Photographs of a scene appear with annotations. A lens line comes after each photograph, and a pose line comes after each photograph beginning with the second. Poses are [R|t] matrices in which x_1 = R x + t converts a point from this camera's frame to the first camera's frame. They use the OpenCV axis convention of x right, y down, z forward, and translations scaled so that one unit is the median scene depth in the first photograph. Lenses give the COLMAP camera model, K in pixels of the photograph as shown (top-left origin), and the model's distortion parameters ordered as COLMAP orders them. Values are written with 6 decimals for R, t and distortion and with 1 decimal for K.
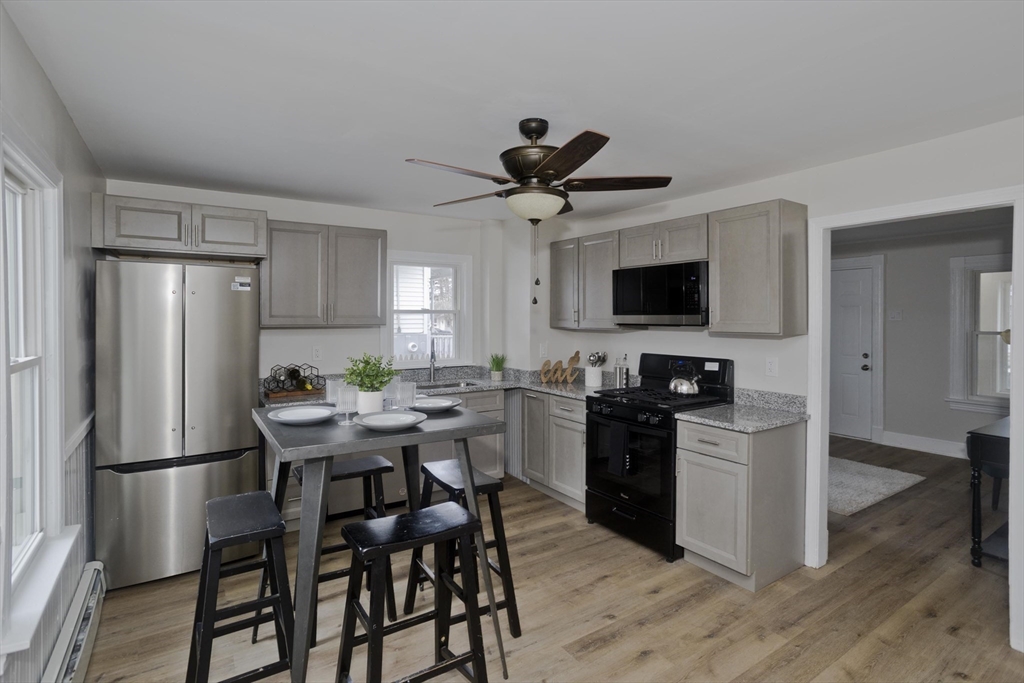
lens RADIAL K [[505.4, 0, 514.9], [0, 505.4, 314.6], [0, 0, 1]] dist [-0.034529, 0.019524]
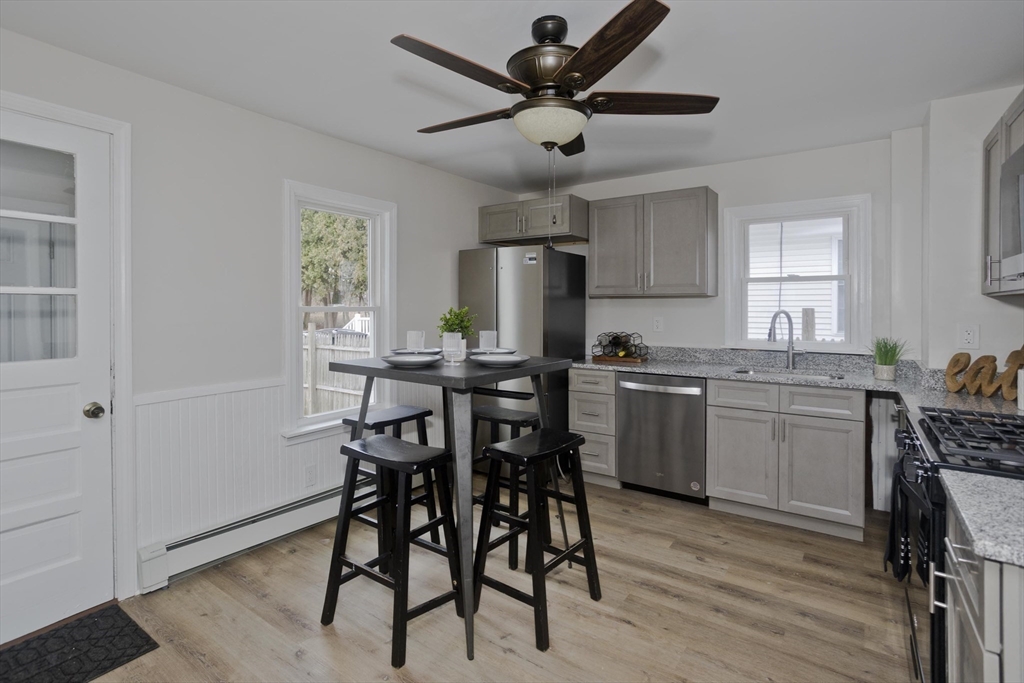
lens RADIAL K [[505.4, 0, 507.9], [0, 505.4, 304.2], [0, 0, 1]] dist [-0.034529, 0.019524]
pose [[0.366668, 0.000087, -0.930352, 0.452419], [0.001658, 0.999998, 0.000747, 0.040512], [0.930351, -0.001817, 0.366667, 0.385160]]
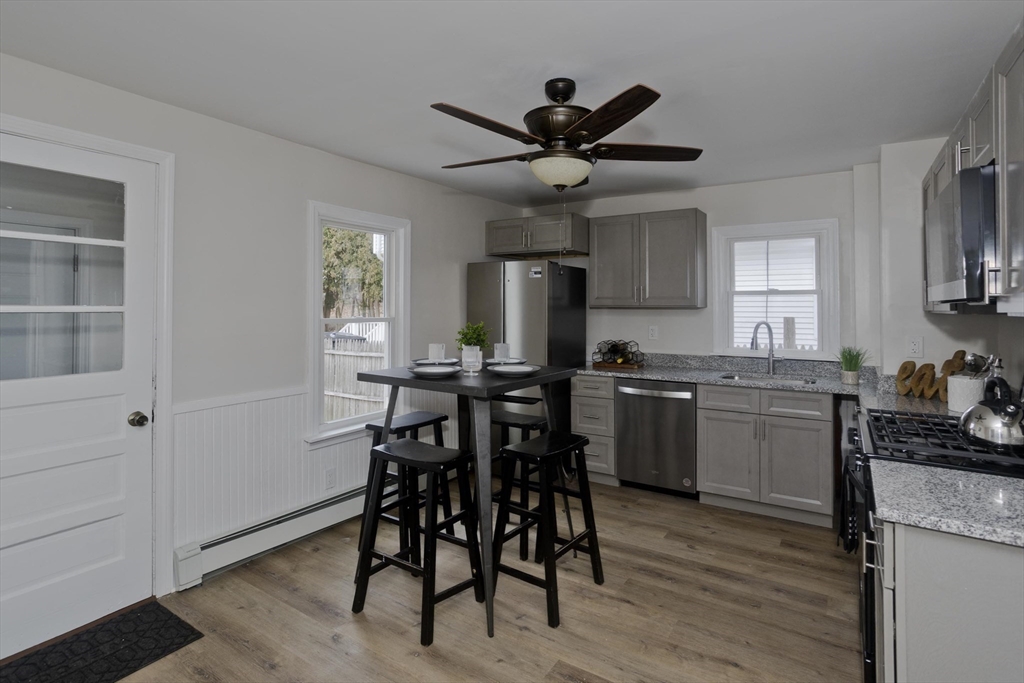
lens RADIAL K [[505.4, 0, 532.4], [0, 505.4, 293.9], [0, 0, 1]] dist [-0.034529, 0.019524]
pose [[0.416373, -0.021727, -0.908934, 0.516626], [0.000612, 0.999721, -0.023617, 0.021121], [0.909194, 0.009277, 0.416270, 0.336792]]
